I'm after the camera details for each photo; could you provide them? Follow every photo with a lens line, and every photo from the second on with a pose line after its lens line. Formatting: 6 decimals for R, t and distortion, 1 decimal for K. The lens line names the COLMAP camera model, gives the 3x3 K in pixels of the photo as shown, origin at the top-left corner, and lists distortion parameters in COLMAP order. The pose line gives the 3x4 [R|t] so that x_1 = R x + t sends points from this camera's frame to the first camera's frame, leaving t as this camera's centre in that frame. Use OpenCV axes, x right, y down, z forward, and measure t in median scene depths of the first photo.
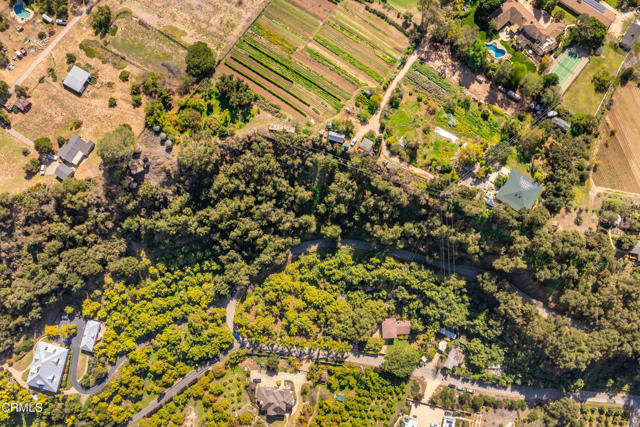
lens RADIAL K [[493.4, 0, 320.0], [0, 493.4, 213.5], [0, 0, 1]] dist [-0.115429, 0.078836]
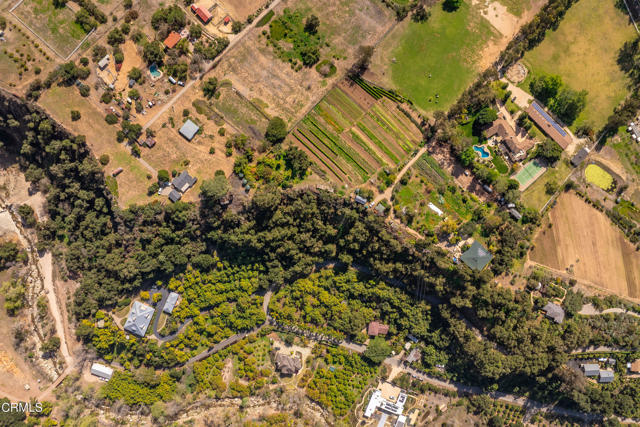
lens RADIAL K [[493.4, 0, 320.0], [0, 493.4, 213.5], [0, 0, 1]] dist [-0.115429, 0.078836]
pose [[0.986366, 0.164387, 0.007697, -0.087909], [-0.164437, 0.982649, 0.085796, -0.212822], [0.006540, -0.085892, 0.996283, -0.448469]]
